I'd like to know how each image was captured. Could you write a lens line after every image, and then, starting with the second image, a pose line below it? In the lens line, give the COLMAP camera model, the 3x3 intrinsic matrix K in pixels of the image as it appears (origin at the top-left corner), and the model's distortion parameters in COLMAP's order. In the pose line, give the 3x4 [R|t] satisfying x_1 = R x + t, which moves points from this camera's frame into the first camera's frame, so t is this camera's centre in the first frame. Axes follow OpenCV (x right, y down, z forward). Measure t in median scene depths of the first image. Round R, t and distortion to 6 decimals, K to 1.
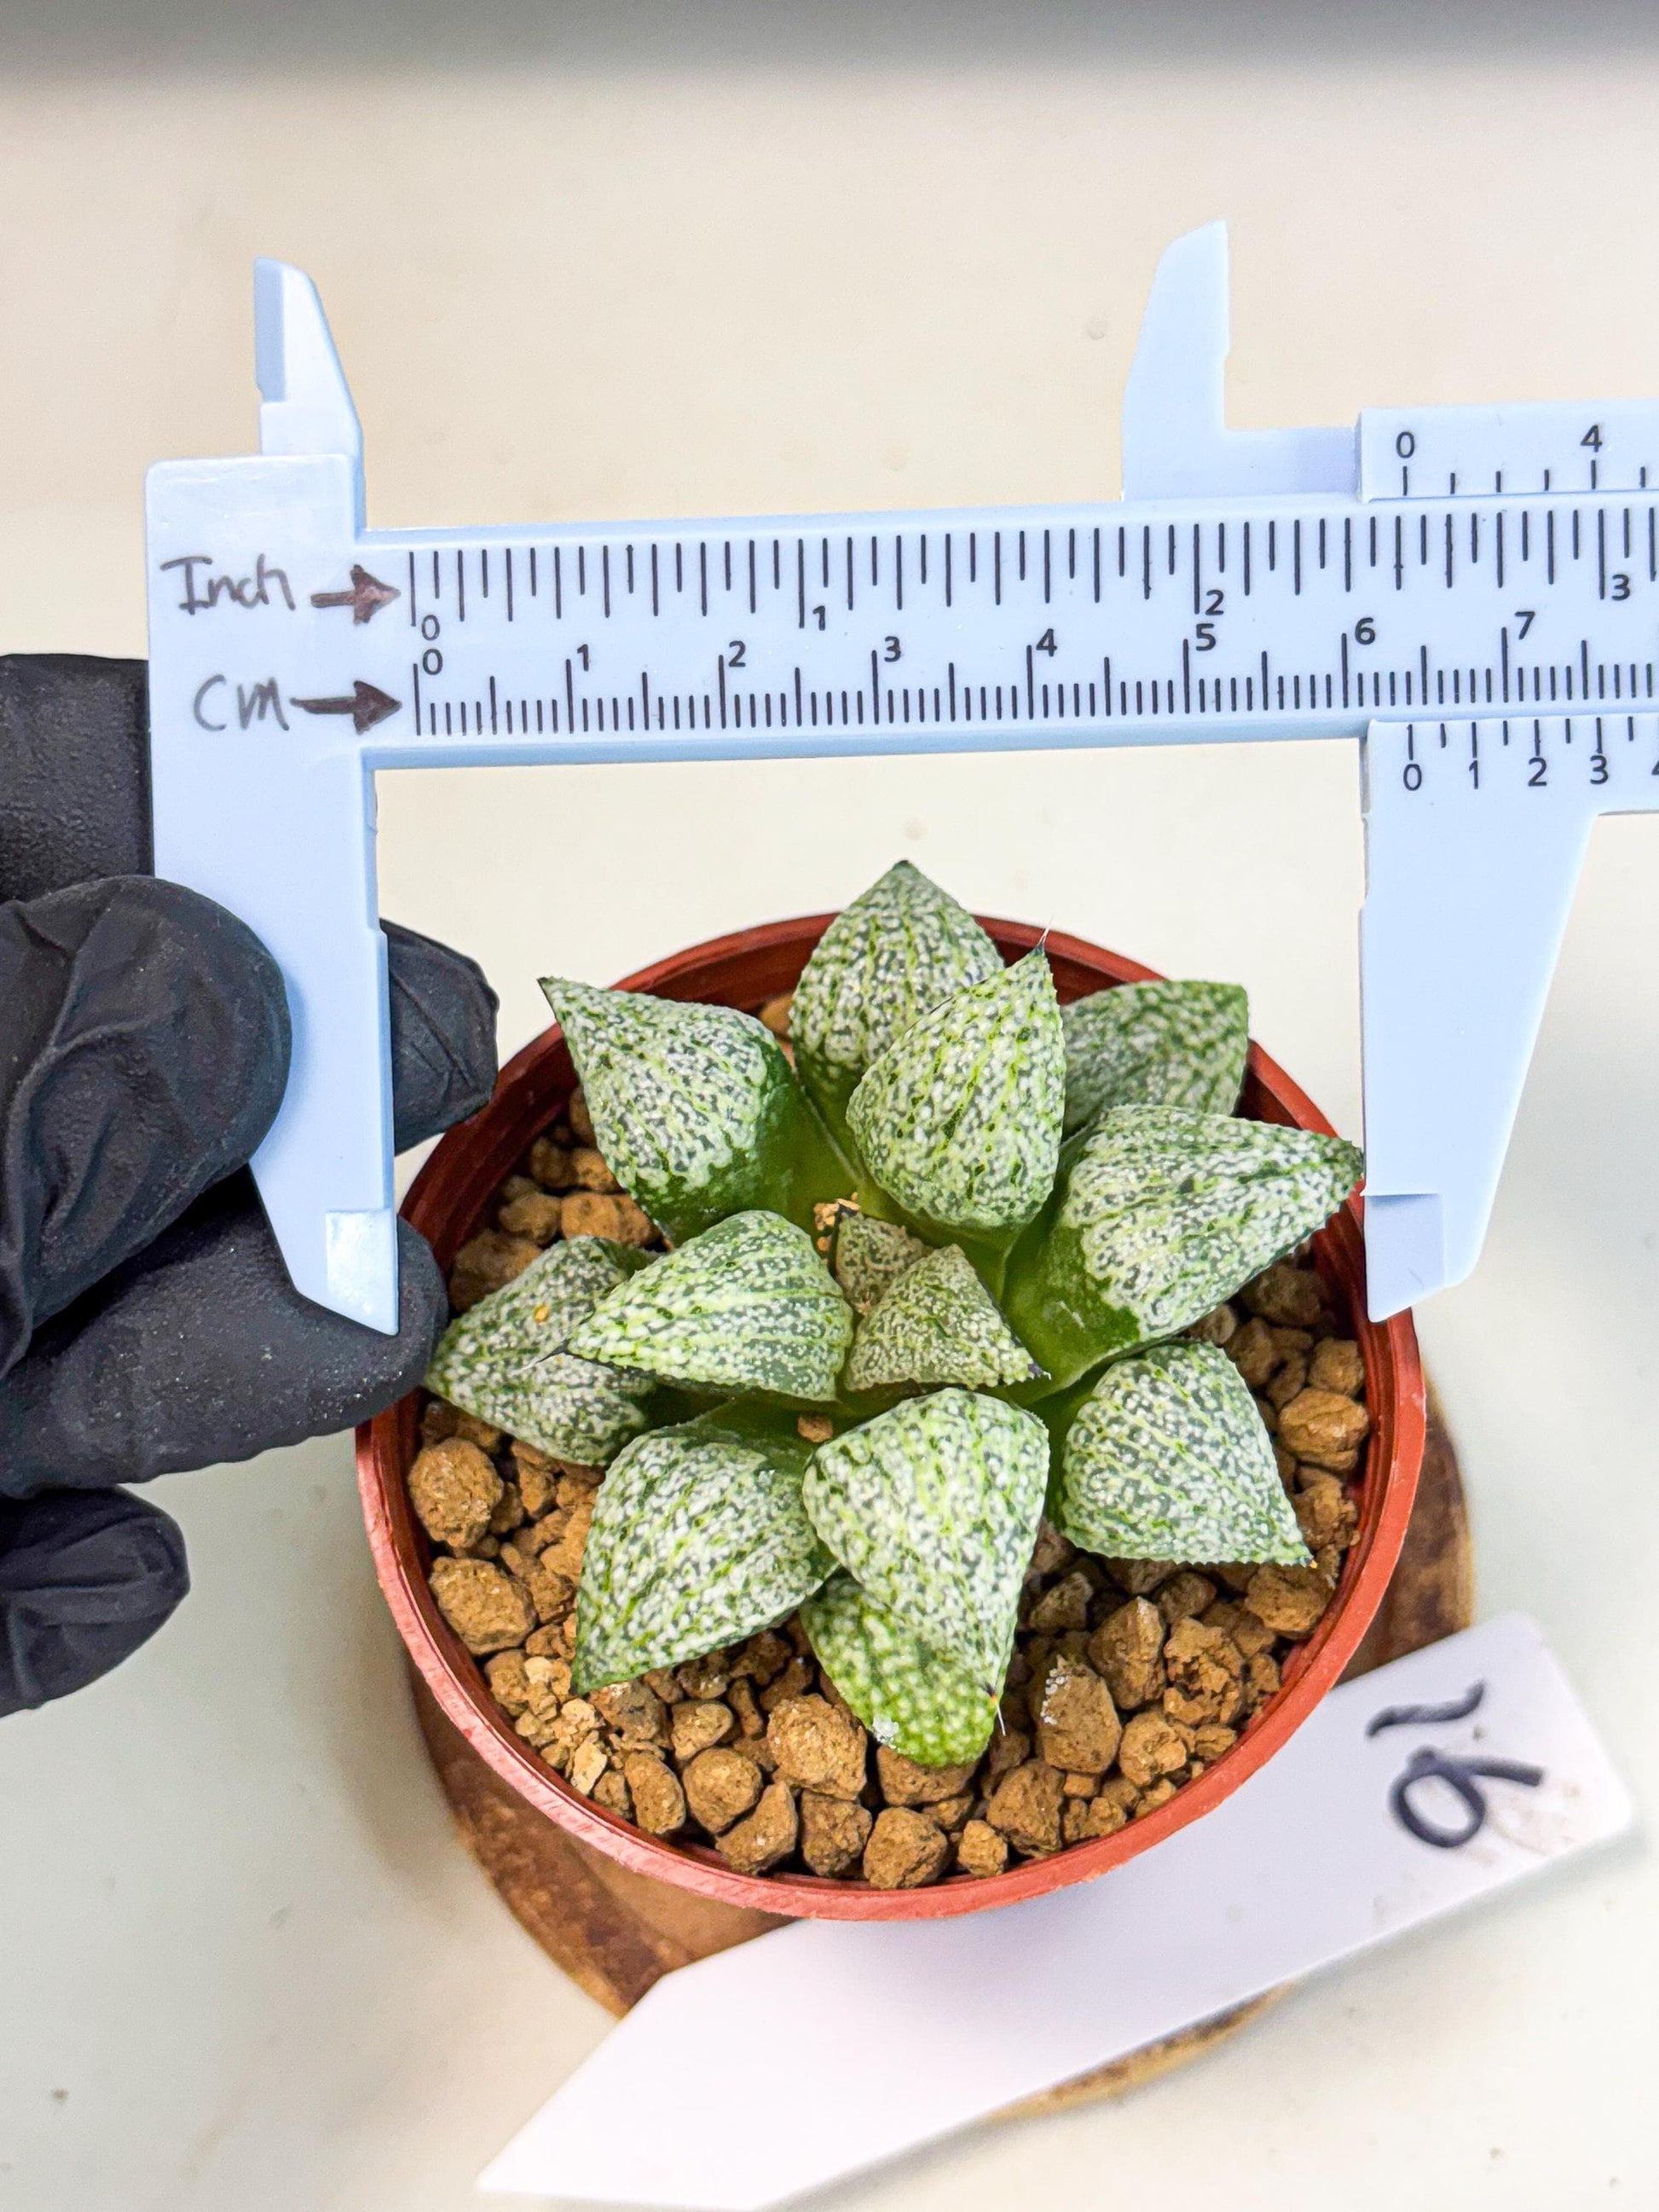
lens RADIAL K [[2766.9, 0, 836.8], [0, 2766.9, 1132.5], [0, 0, 1]] dist [0.264771, -0.013837]
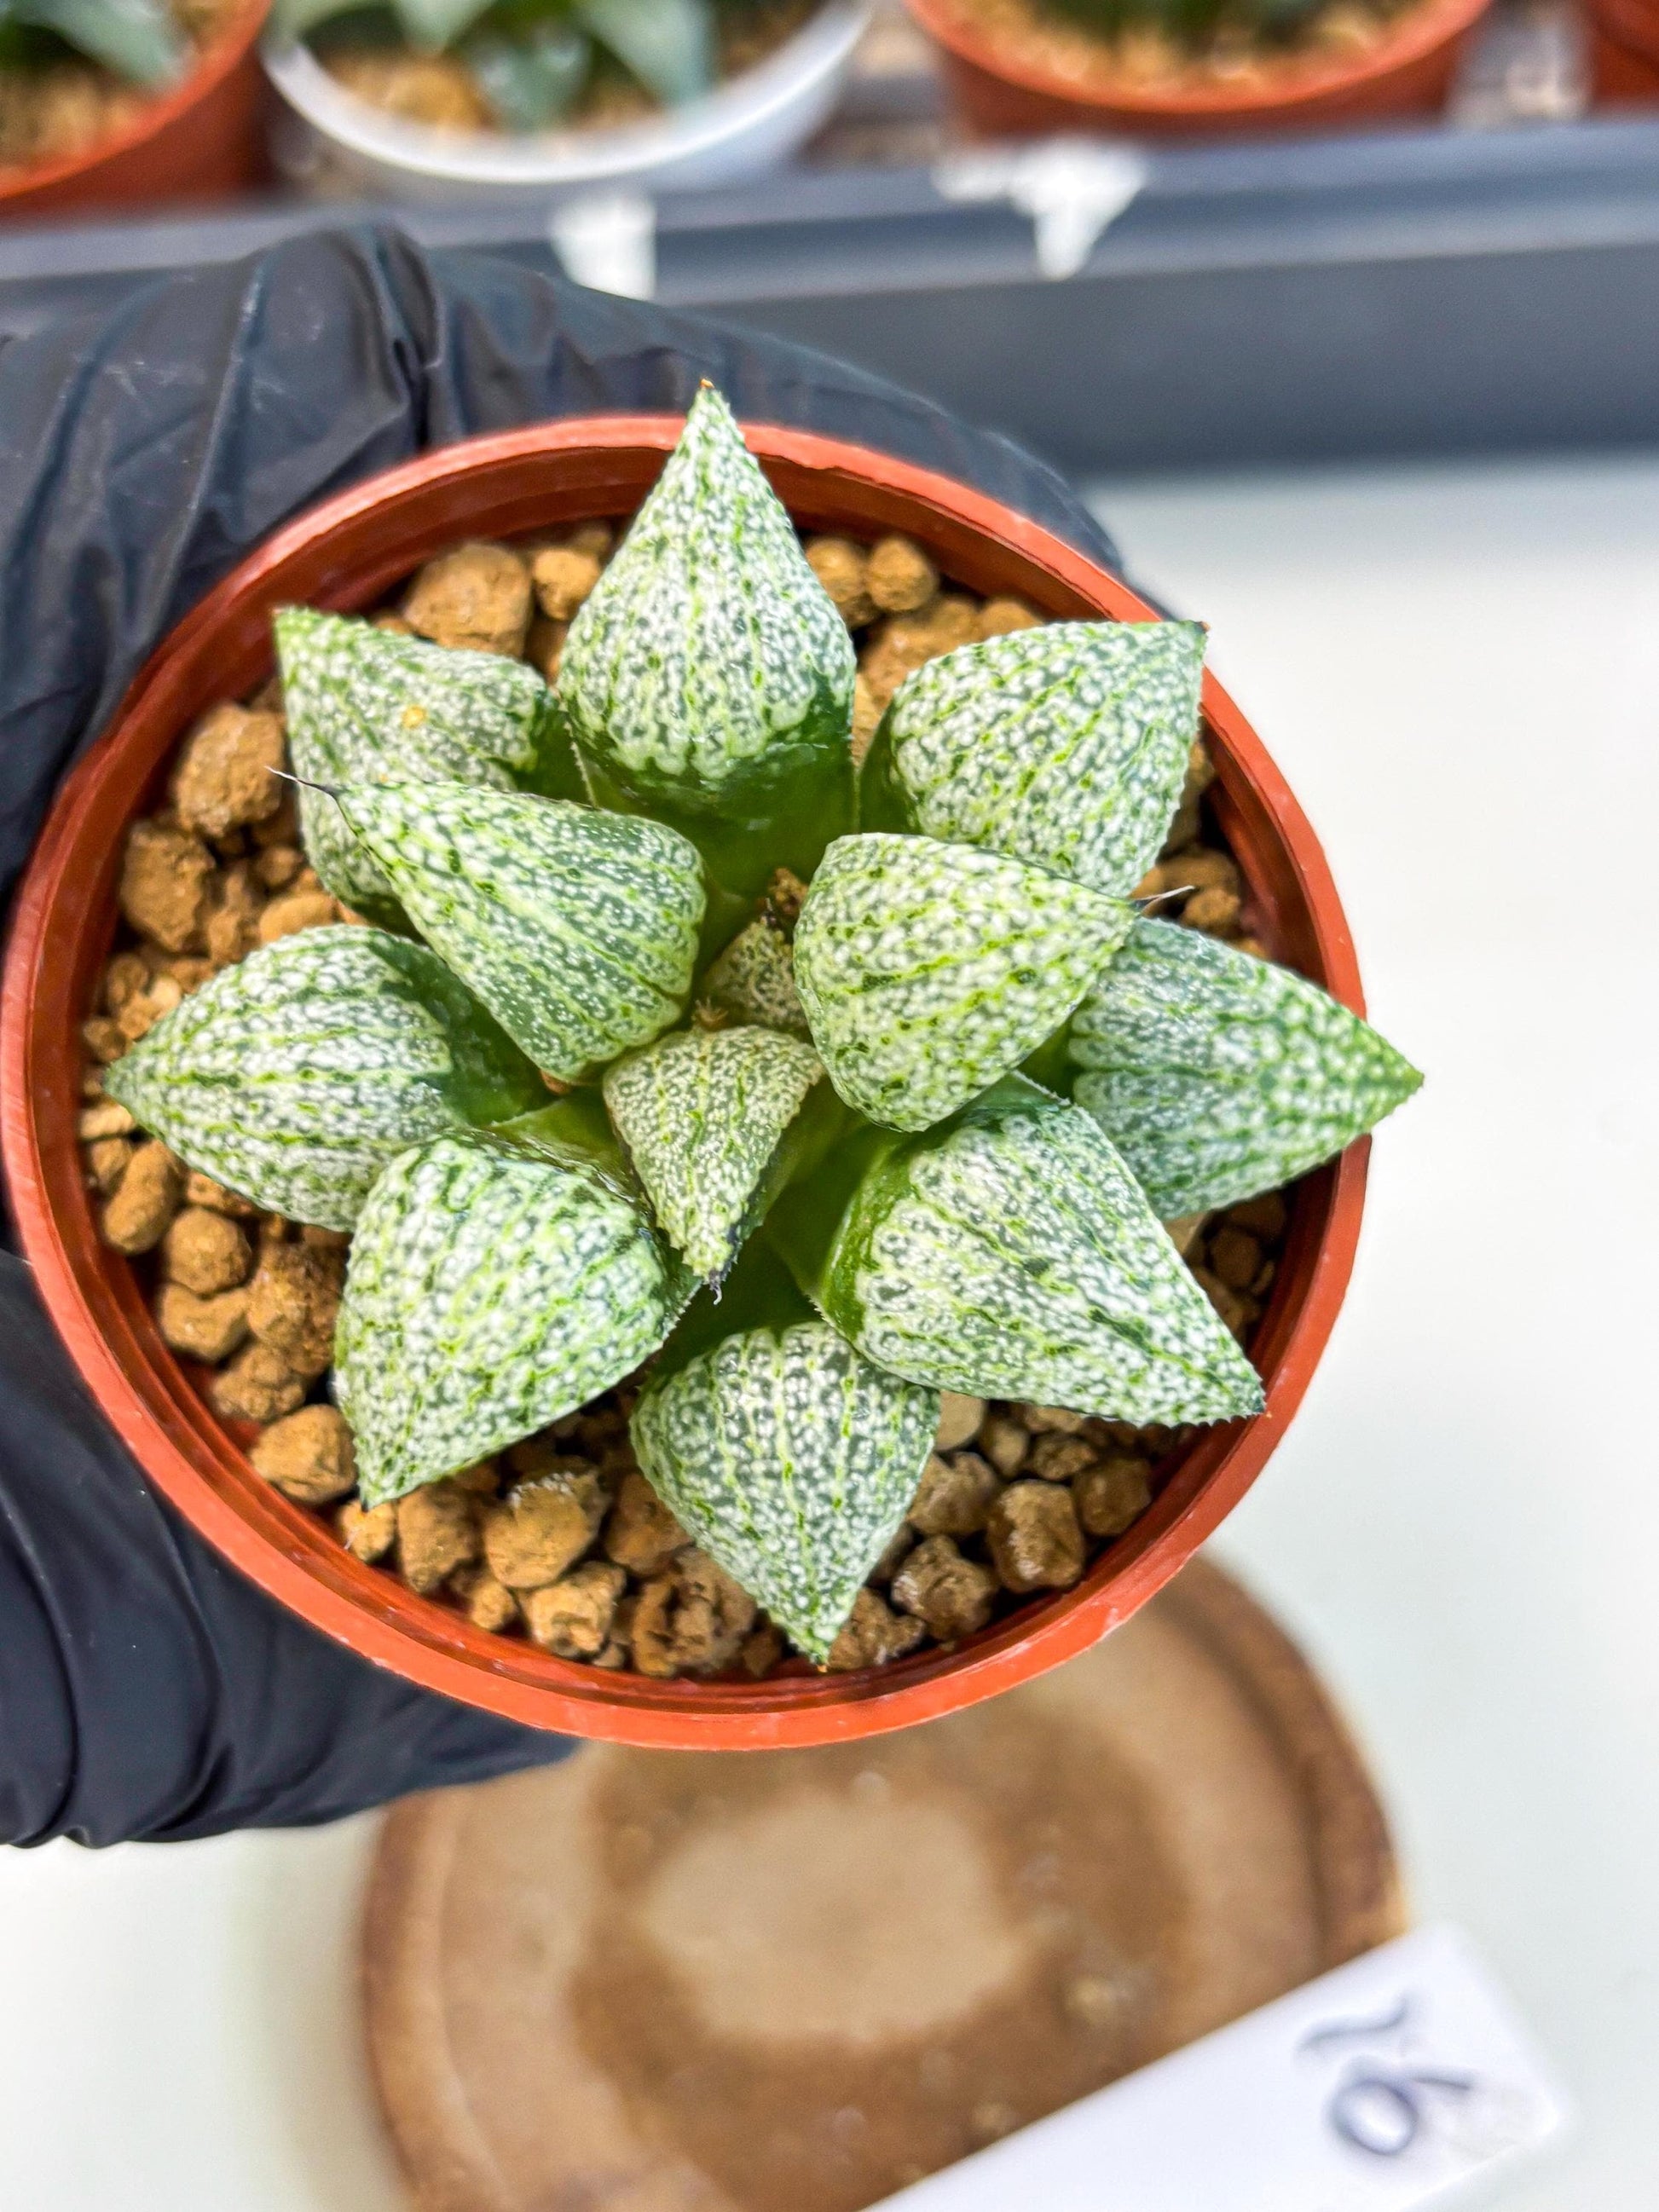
lens RADIAL K [[2806.5, 0, 816.5], [0, 2806.5, 1147.8], [0, 0, 1]] dist [0.267654, -1.384408]
pose [[0.672745, 0.739329, -0.028407, 0.083732], [-0.672662, 0.627169, 0.392664, -0.253045], [0.308123, -0.245054, 0.919243, 0.302473]]
